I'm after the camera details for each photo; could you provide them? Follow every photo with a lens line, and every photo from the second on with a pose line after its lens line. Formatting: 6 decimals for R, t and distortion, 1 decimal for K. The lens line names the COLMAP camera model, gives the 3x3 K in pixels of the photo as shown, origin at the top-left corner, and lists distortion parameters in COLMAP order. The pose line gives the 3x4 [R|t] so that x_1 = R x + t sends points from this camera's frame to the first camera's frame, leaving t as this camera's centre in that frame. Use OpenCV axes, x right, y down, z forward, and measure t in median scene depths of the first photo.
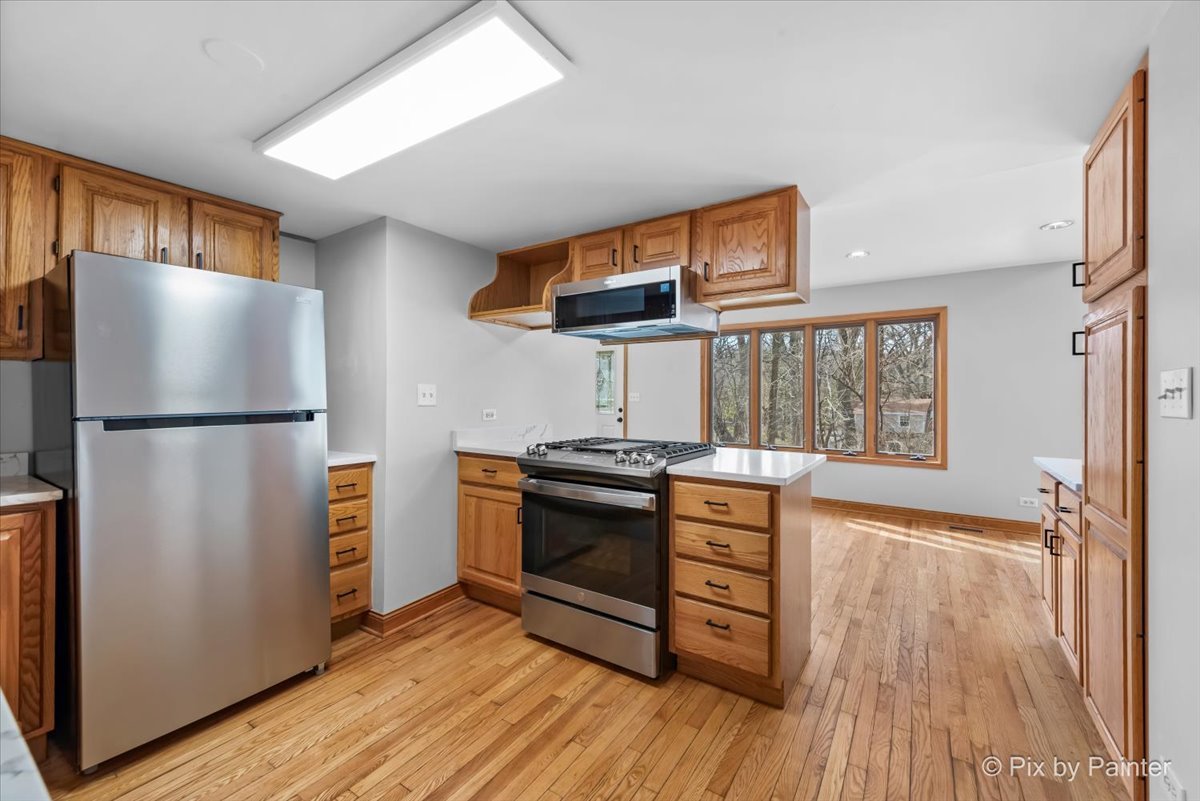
lens RADIAL K [[481.5, 0, 609.2], [0, 481.5, 385.5], [0, 0, 1]] dist [0.014935, -0.002217]
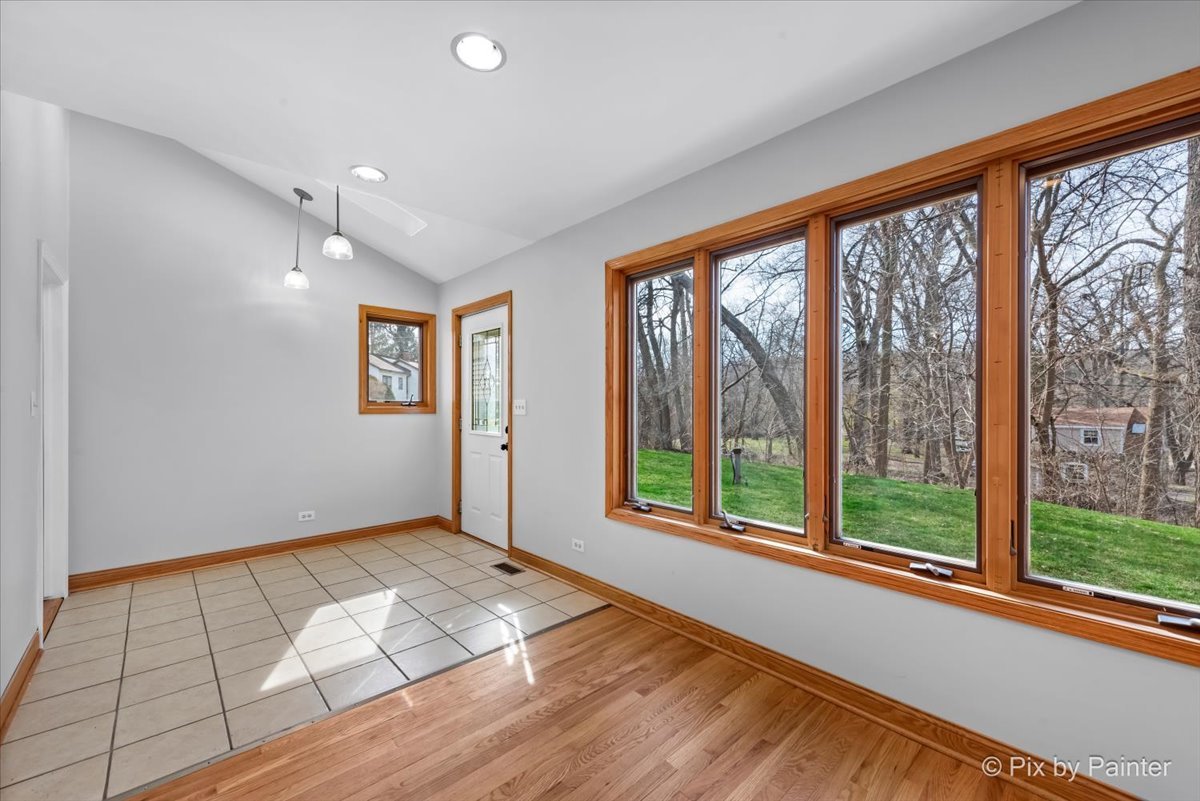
lens RADIAL K [[481.5, 0, 599.3], [0, 481.5, 402.0], [0, 0, 1]] dist [0.014935, -0.002217]
pose [[0.971246, -0.008885, -0.237911, 0.833224], [0.011899, 0.999866, 0.011234, 0.039672], [0.237780, -0.013742, 0.971222, 1.445581]]
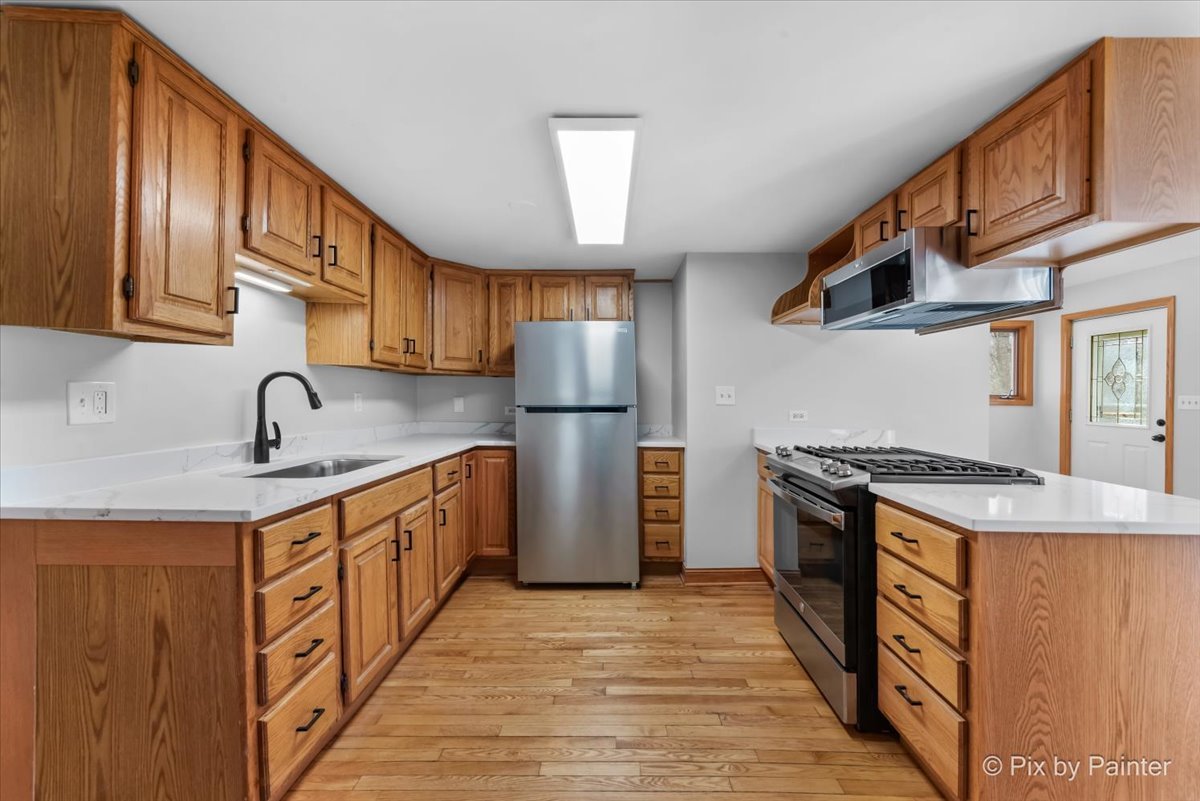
lens RADIAL K [[481.5, 0, 611.6], [0, 481.5, 396.9], [0, 0, 1]] dist [0.014935, -0.002217]
pose [[0.546566, 0.006297, -0.837392, 0.525623], [0.009955, 0.999852, 0.014016, 0.004642], [0.837357, -0.015997, 0.546422, 0.166257]]
